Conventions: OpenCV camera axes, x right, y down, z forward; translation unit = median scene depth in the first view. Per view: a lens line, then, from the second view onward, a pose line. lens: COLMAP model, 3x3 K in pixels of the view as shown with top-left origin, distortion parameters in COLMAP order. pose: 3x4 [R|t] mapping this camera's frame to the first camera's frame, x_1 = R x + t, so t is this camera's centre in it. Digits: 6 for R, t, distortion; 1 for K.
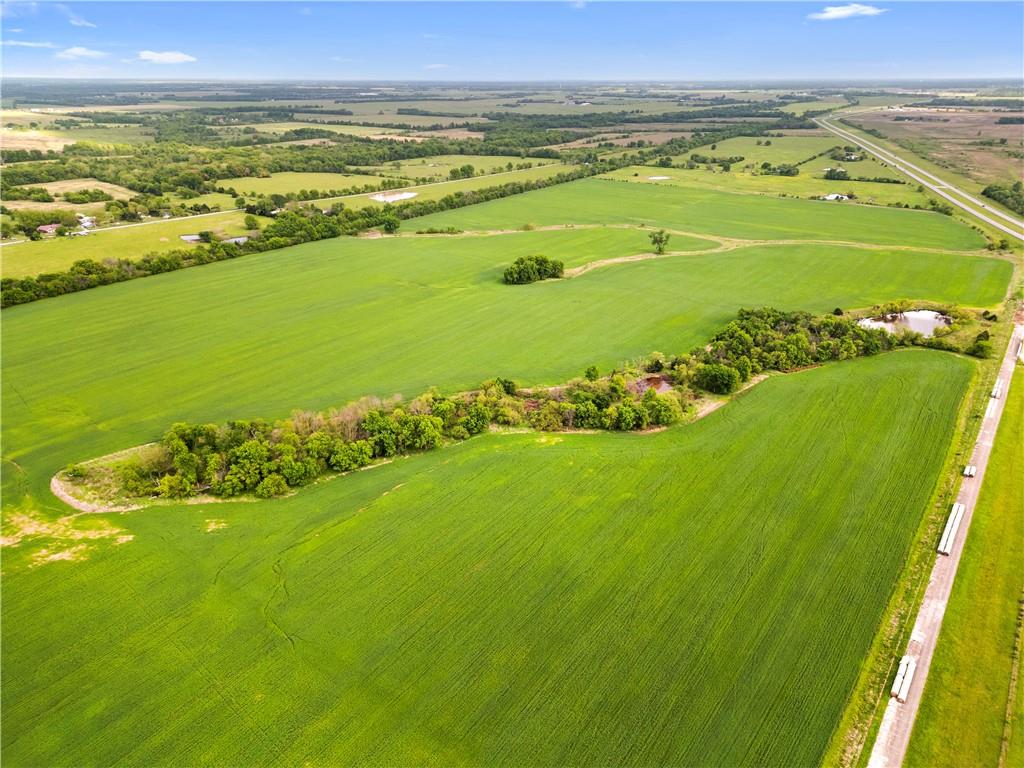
lens RADIAL K [[711.6, 0, 509.1], [0, 711.6, 381.0], [0, 0, 1]] dist [0.077904, -0.073362]
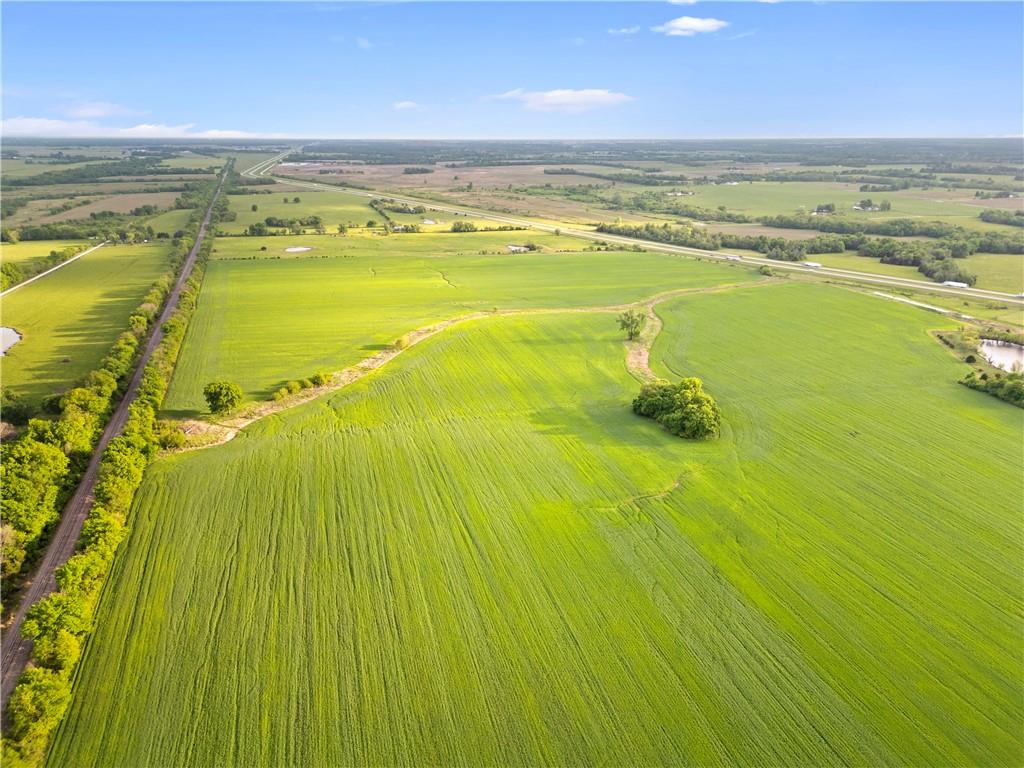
lens RADIAL K [[681.1, 0, 511.1], [0, 681.1, 457.7], [0, 0, 1]] dist [0.058961, -0.040816]
pose [[0.632491, -0.328005, 0.701690, -0.346304], [0.301752, 0.938683, 0.166794, -0.182596], [-0.713373, 0.106241, 0.692684, 0.499882]]
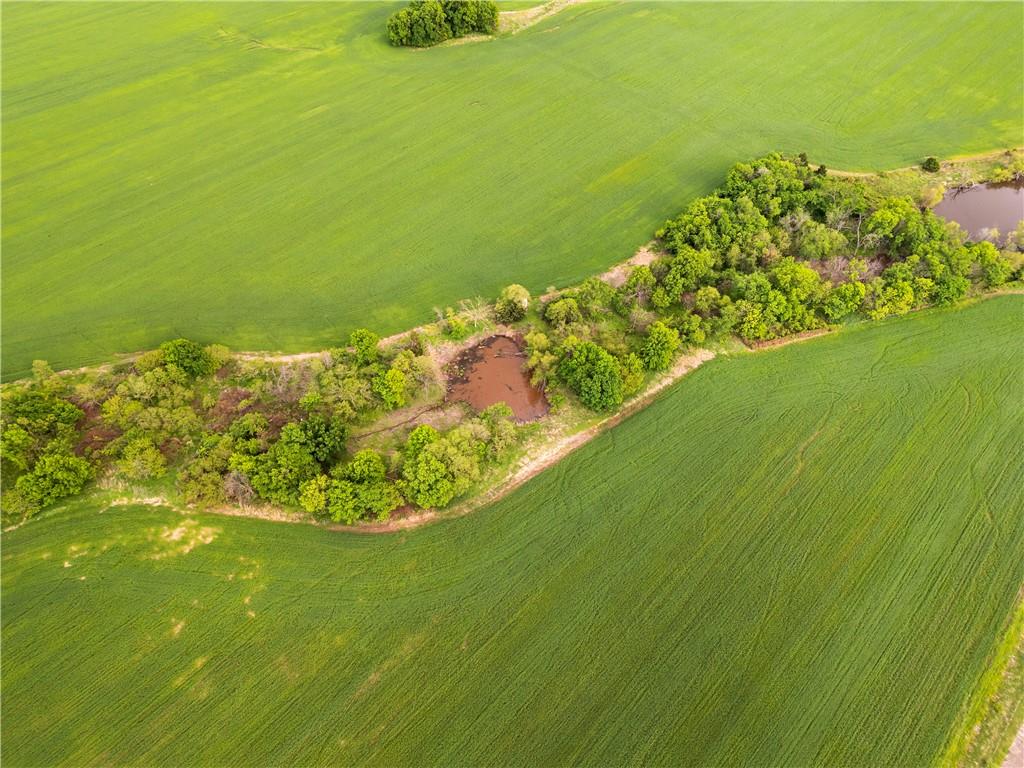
lens RADIAL K [[711.6, 0, 509.1], [0, 711.6, 381.0], [0, 0, 1]] dist [0.077904, -0.073362]
pose [[0.989085, 0.107614, -0.100648, 0.129111], [-0.055331, 0.904347, 0.423195, -0.099349], [0.136562, -0.413007, 0.900431, 0.238728]]
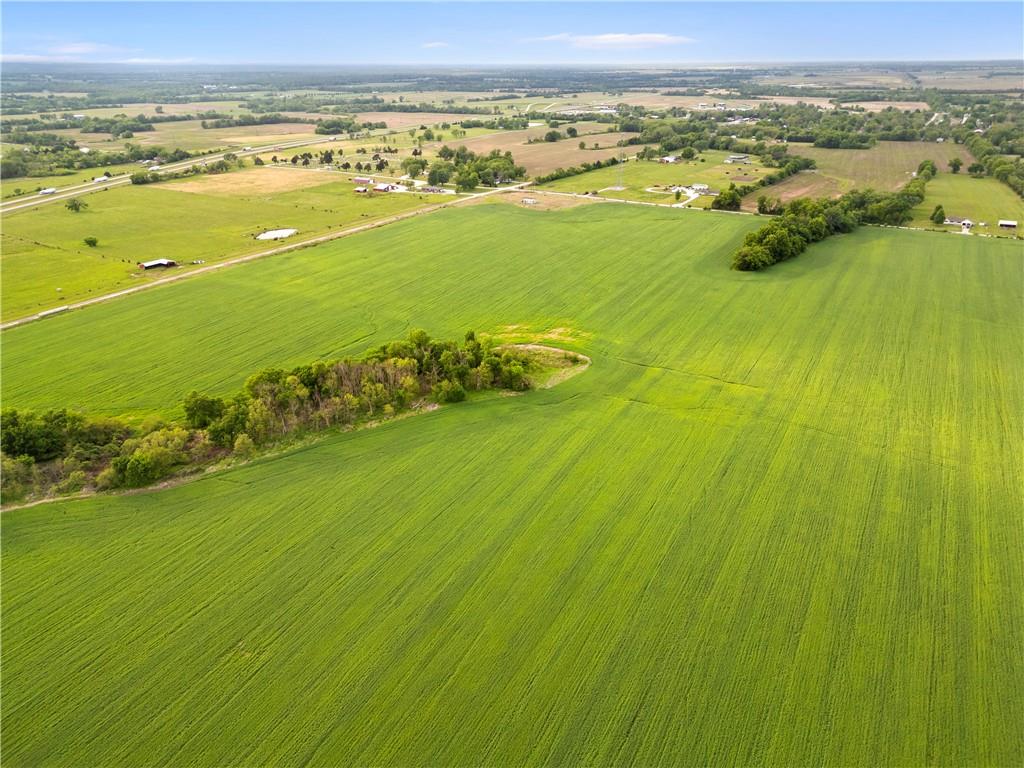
lens RADIAL K [[711.6, 0, 509.1], [0, 711.6, 381.0], [0, 0, 1]] dist [0.077904, -0.073362]
pose [[-0.994198, 0.047694, -0.096415, -0.133665], [-0.038314, 0.680528, 0.731720, -0.248292], [0.100512, 0.731169, -0.674752, 0.640157]]
